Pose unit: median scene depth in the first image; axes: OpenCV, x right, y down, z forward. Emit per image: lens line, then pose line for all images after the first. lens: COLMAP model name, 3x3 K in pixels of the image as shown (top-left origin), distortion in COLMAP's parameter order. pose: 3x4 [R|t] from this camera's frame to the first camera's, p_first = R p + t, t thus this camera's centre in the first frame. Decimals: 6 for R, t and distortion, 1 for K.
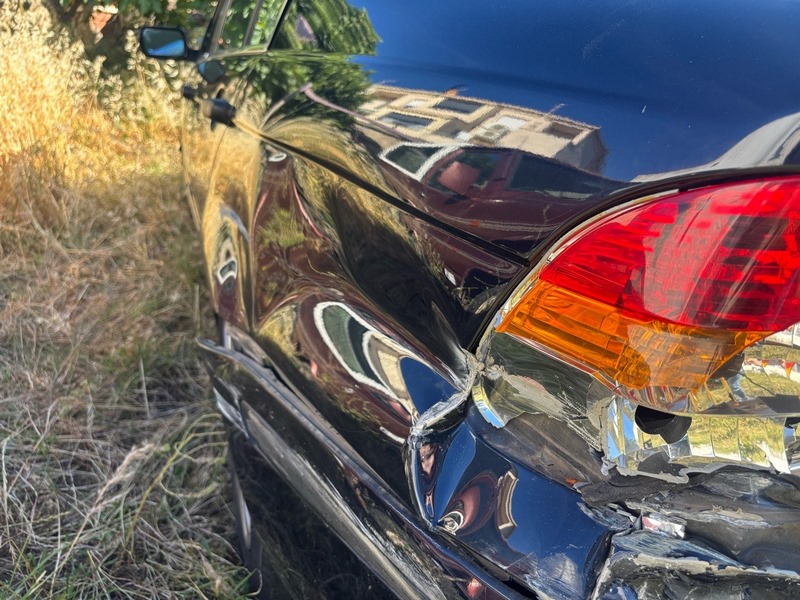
lens RADIAL K [[615.3, 0, 399.8], [0, 615.3, 302.2], [0, 0, 1]] dist [0.038329, -0.060204]
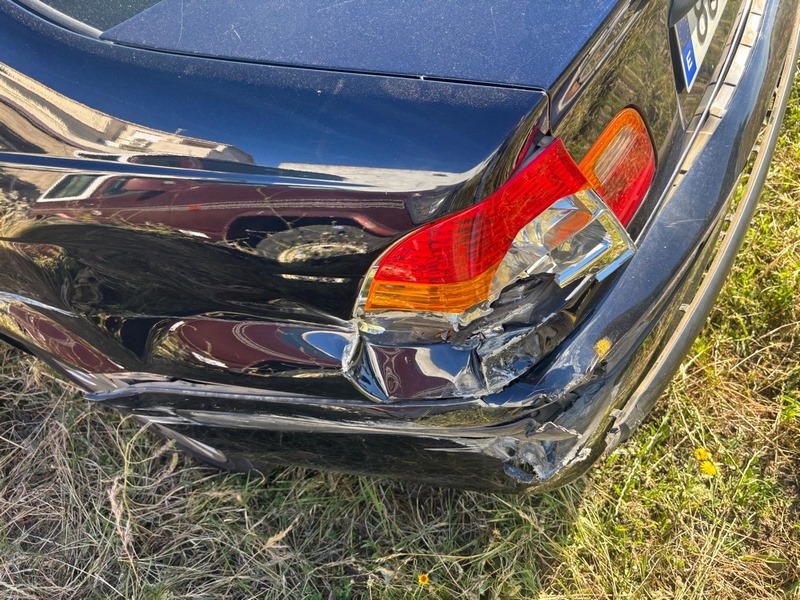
lens RADIAL K [[613.6, 0, 387.5], [0, 613.6, 300.0], [0, 0, 1]] dist [0.023333, -0.037064]
pose [[0.702733, -0.680579, 0.207315, -0.051746], [0.523751, 0.692095, 0.496678, -0.318930], [-0.481510, -0.240451, 0.842812, -0.163641]]
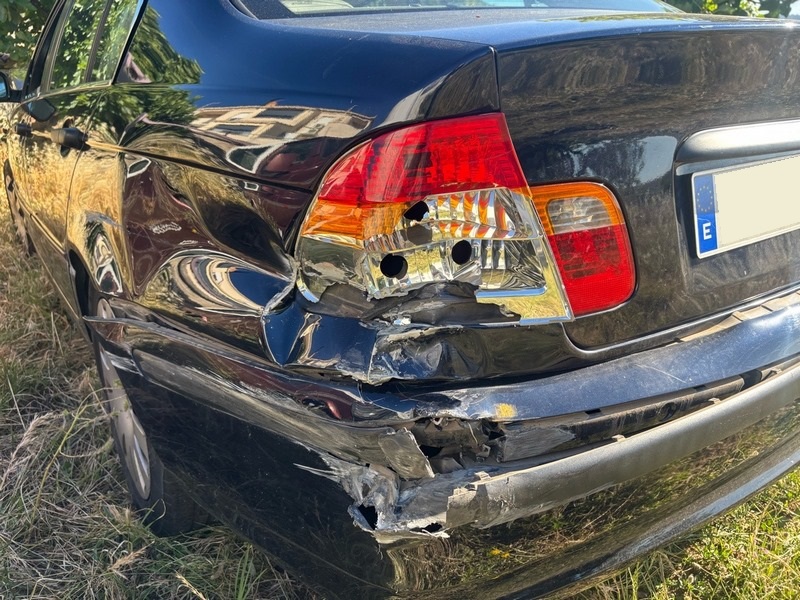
lens RADIAL K [[613.6, 0, 387.5], [0, 613.6, 300.0], [0, 0, 1]] dist [0.023333, -0.037064]
pose [[0.967583, -0.131146, 0.215832, -0.002753], [0.139542, 0.989924, -0.024065, 0.130814], [-0.210502, 0.053402, 0.976134, -0.315647]]
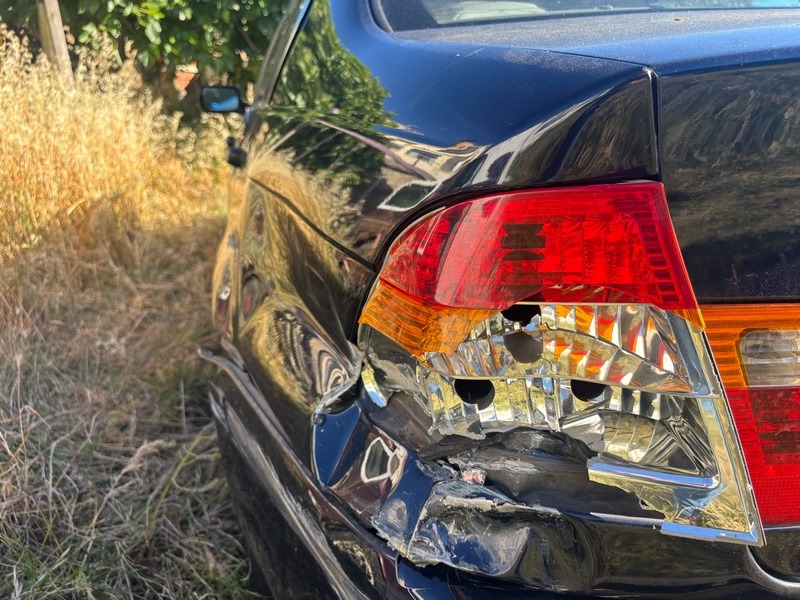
lens RADIAL K [[613.6, 0, 387.5], [0, 613.6, 300.0], [0, 0, 1]] dist [0.023333, -0.037064]
pose [[0.992027, 0.001624, -0.126017, 0.160923], [-0.010012, 0.997772, -0.065963, 0.035646], [0.125629, 0.066699, 0.989833, -0.105039]]
